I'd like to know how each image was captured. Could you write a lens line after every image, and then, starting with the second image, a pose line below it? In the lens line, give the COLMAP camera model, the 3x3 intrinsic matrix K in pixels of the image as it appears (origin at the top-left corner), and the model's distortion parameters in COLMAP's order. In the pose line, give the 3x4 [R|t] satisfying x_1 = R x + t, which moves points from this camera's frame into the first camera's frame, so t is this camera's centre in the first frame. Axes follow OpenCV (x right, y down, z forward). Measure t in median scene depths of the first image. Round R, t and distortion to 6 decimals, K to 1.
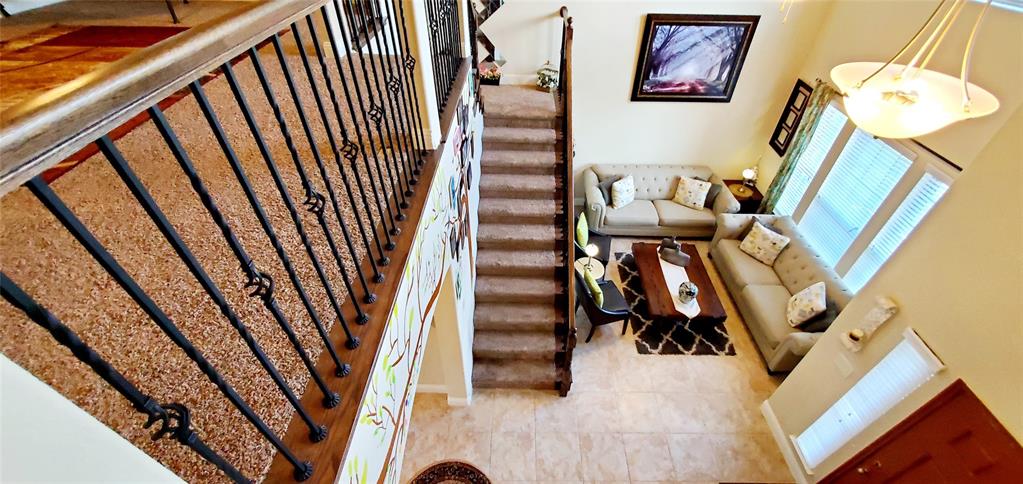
lens RADIAL K [[403.7, 0, 527.6], [0, 403.7, 233.1], [0, 0, 1]] dist [-0.000333, -0.002631]
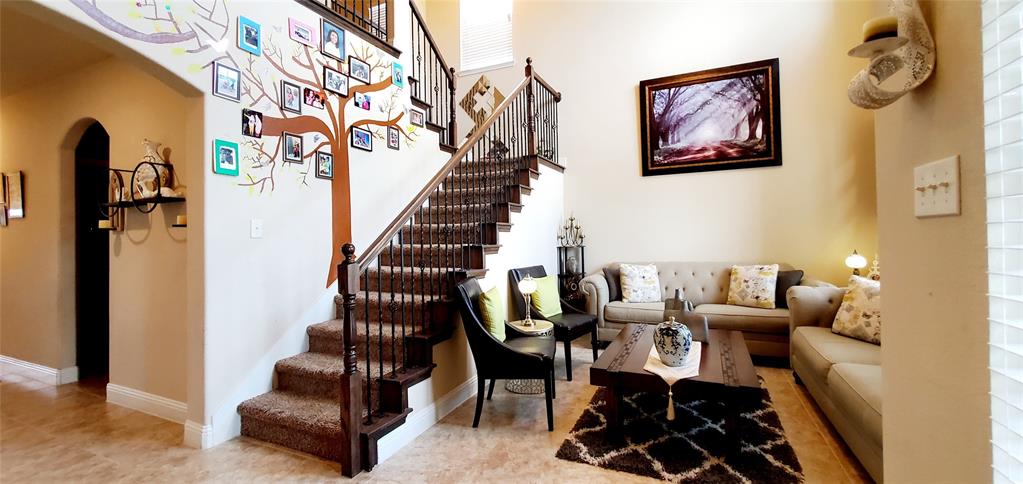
lens RADIAL K [[403.7, 0, 527.6], [0, 403.7, 233.1], [0, 0, 1]] dist [-0.000333, -0.002631]
pose [[0.916443, -0.044788, -0.397651, 0.393506], [-0.229289, 0.755643, -0.613539, 0.354238], [0.327961, 0.653451, 0.682234, 0.464189]]
